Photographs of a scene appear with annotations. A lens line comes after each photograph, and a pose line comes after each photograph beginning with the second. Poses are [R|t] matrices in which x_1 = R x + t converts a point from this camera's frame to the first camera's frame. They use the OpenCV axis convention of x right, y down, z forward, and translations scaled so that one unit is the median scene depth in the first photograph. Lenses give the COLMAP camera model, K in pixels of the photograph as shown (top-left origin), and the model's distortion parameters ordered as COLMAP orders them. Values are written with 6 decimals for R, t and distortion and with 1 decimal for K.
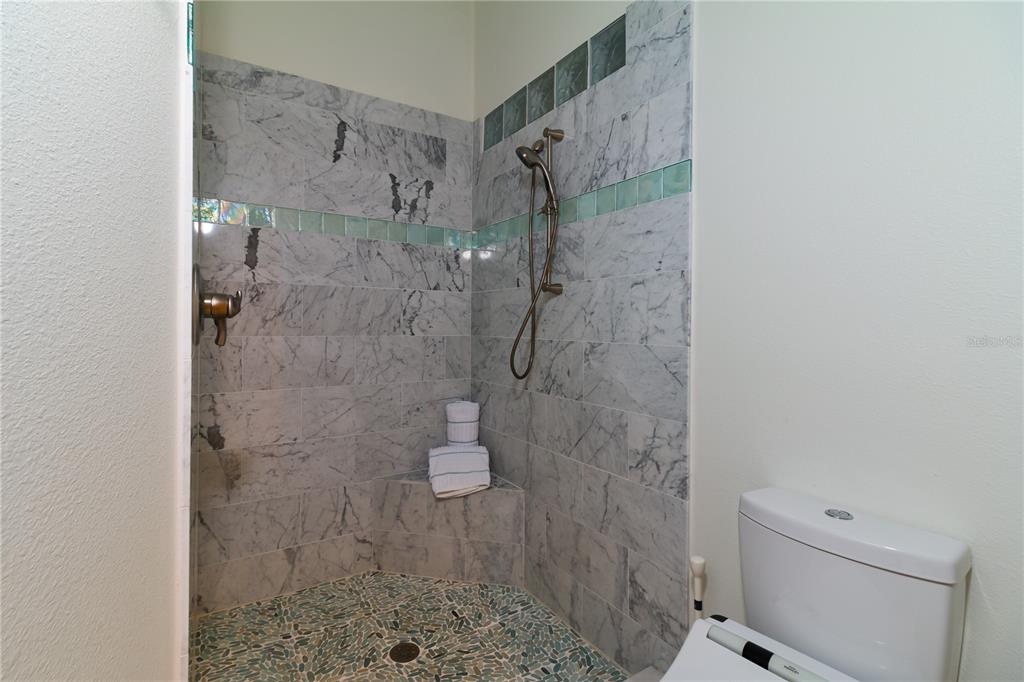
lens RADIAL K [[472.9, 0, 514.2], [0, 472.9, 337.9], [0, 0, 1]] dist [0.000360, 0.000020]
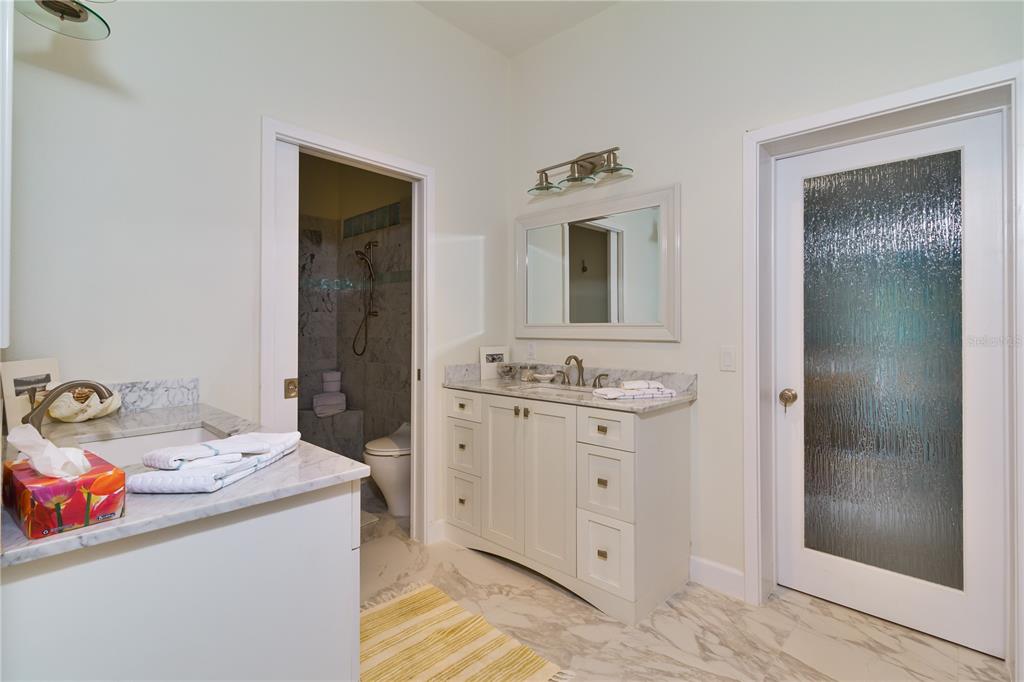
lens RADIAL K [[472.9, 0, 508.2], [0, 472.9, 339.1], [0, 0, 1]] dist [0.000360, 0.000020]
pose [[0.974556, -0.005242, 0.224085, 0.173830], [0.007269, 0.999940, -0.008221, 0.031878], [-0.224028, 0.009641, 0.974535, -1.119554]]
